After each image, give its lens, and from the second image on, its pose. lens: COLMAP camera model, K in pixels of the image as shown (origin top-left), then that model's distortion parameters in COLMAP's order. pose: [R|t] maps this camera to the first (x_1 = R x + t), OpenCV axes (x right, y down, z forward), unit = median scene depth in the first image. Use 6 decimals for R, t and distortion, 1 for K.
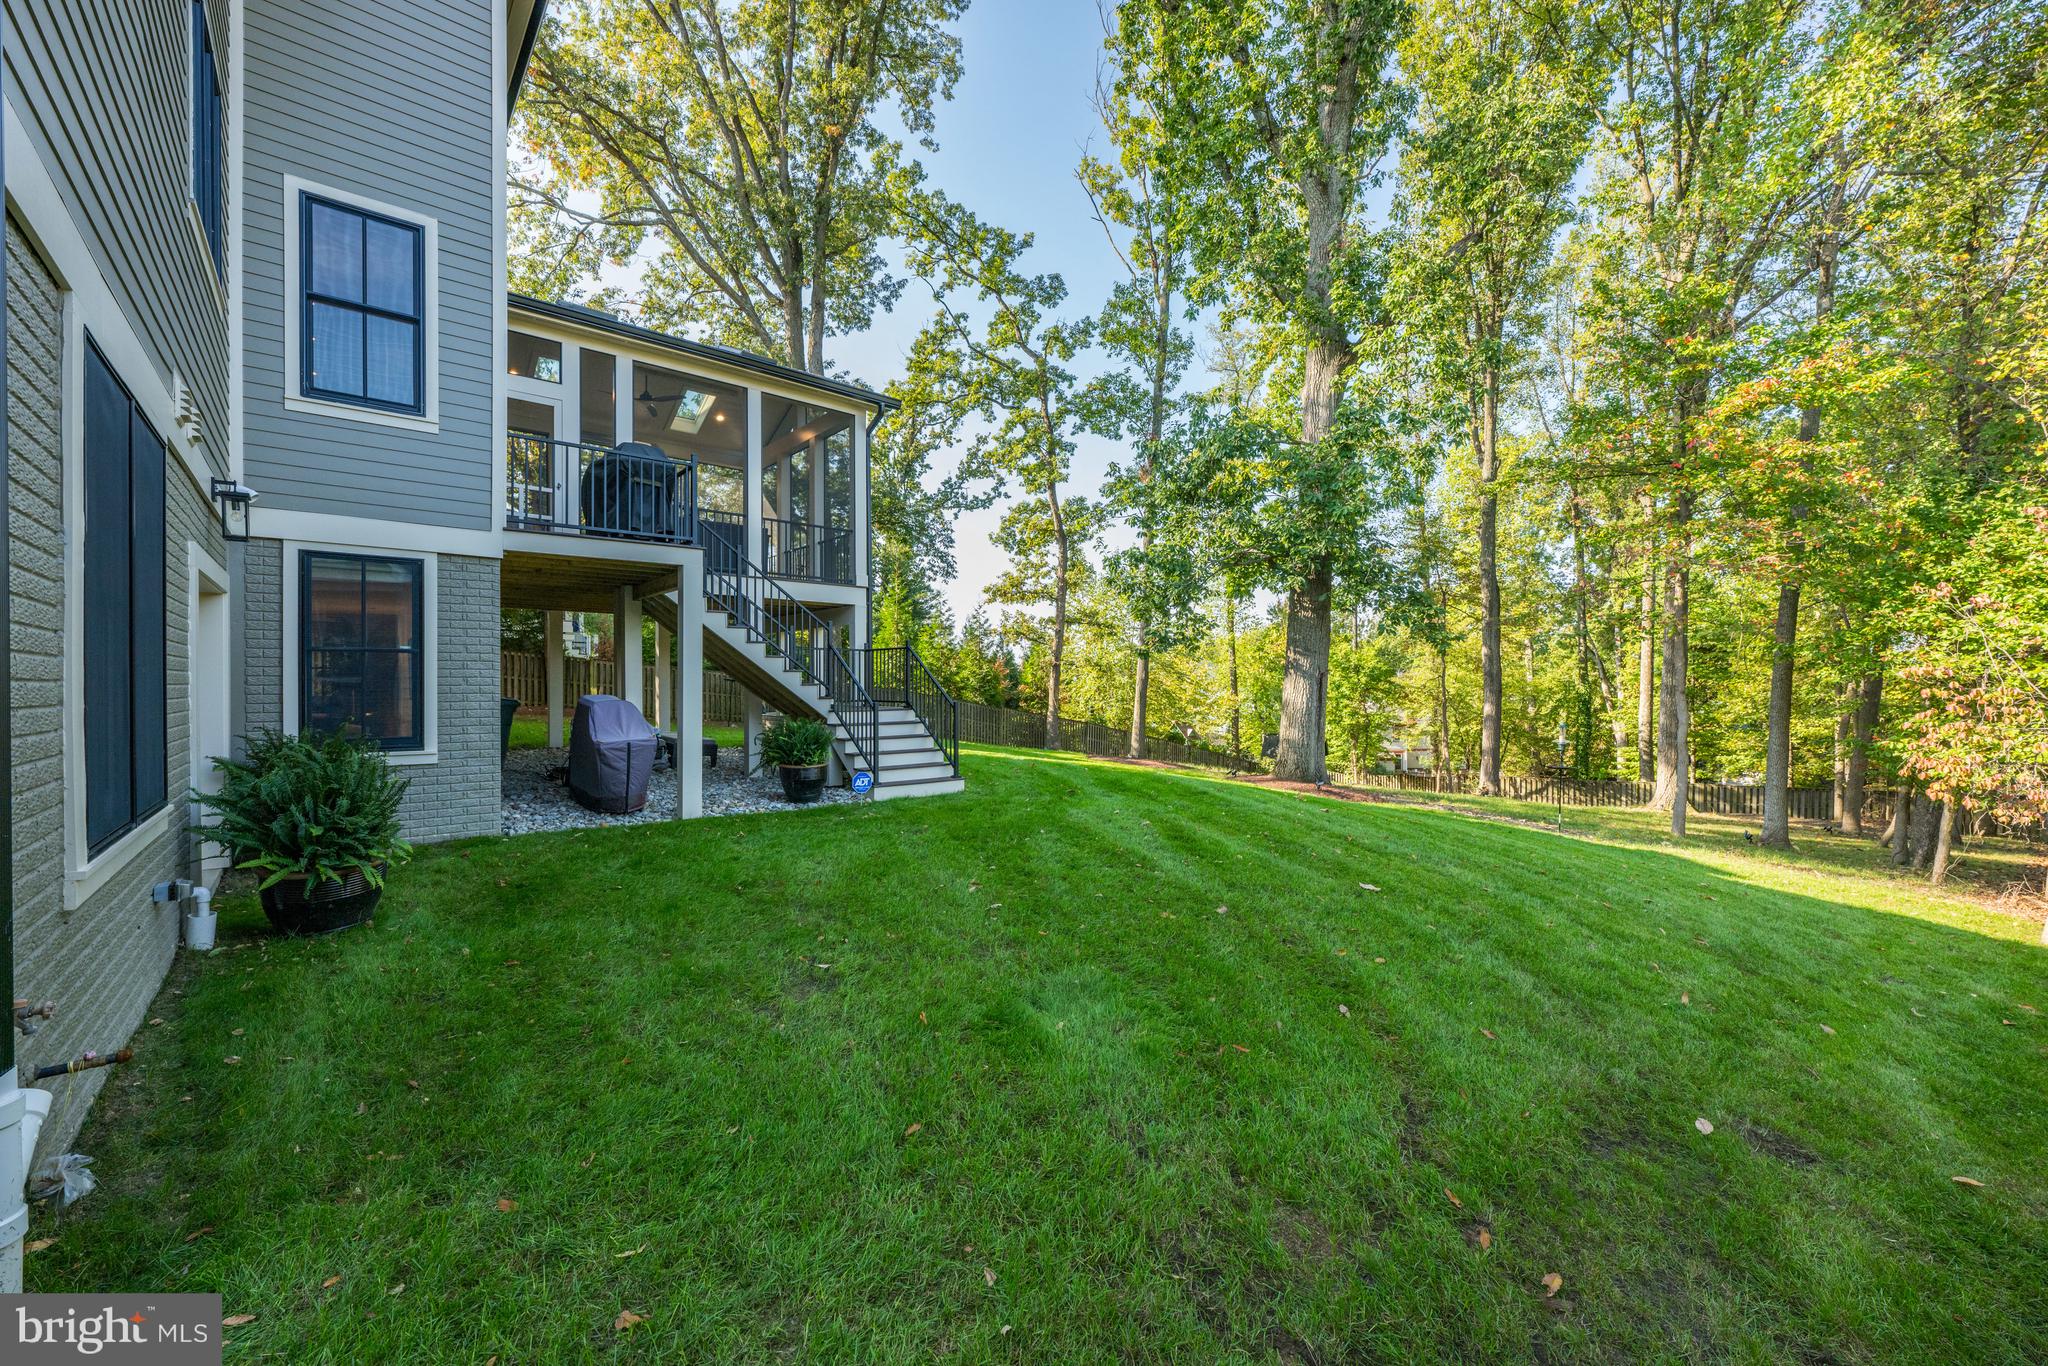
lens RADIAL K [[815.2, 0, 1024.0], [0, 815.2, 683.0], [0, 0, 1]] dist [0.000799, 0.000035]
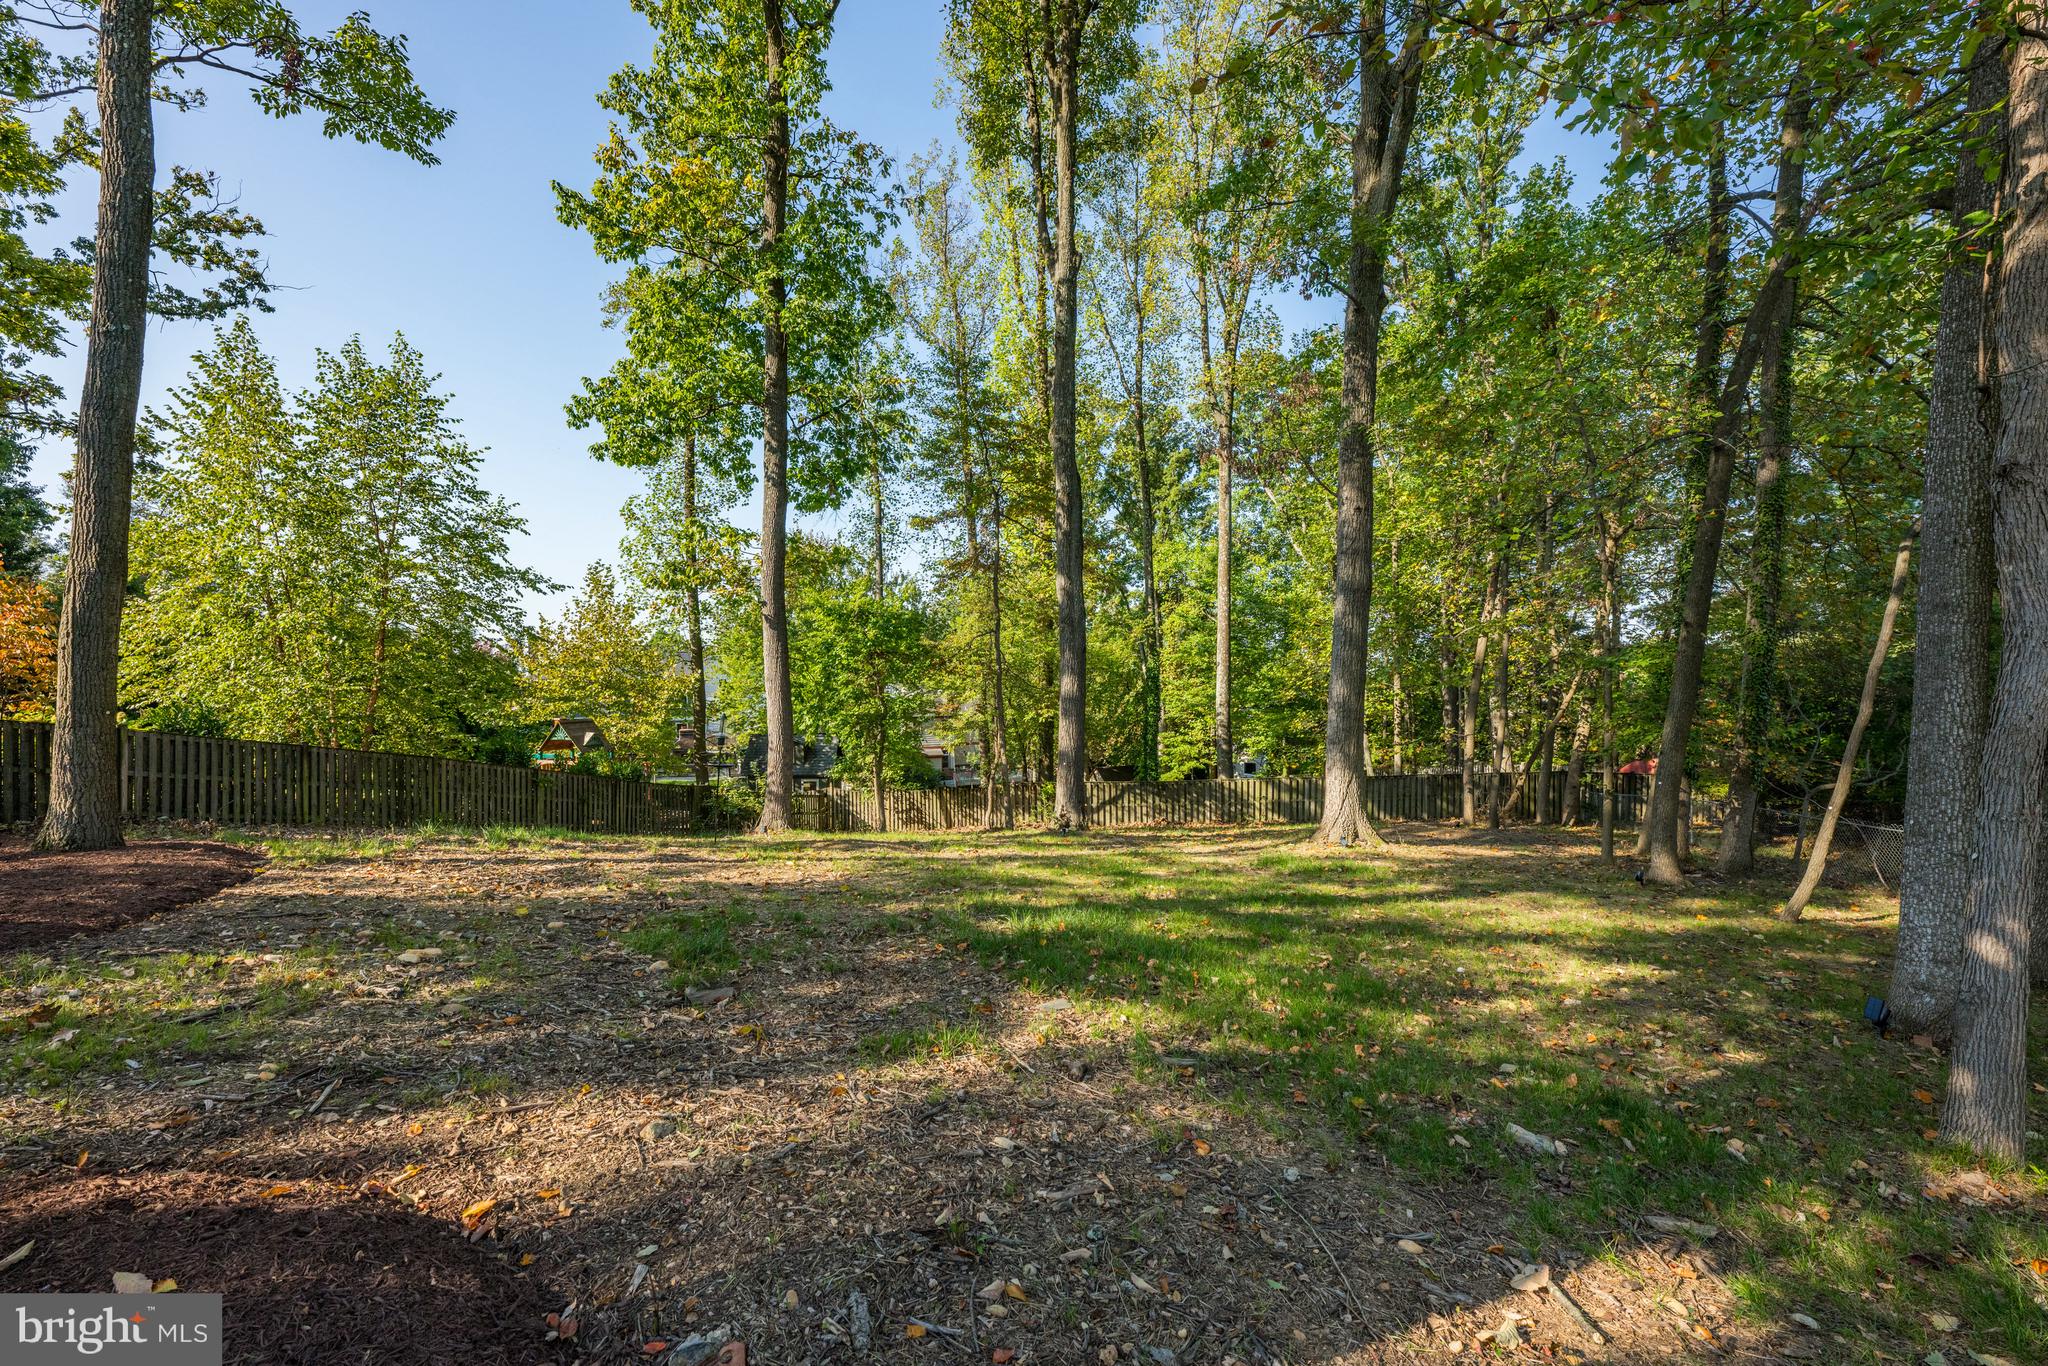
lens RADIAL K [[815.2, 0, 1024.0], [0, 815.2, 683.0], [0, 0, 1]] dist [0.000799, 0.000035]
pose [[0.869167, -0.006701, 0.494473, 0.211670], [0.006169, 0.999977, 0.002707, 0.026623], [-0.494480, 0.000698, 0.869189, 0.423439]]
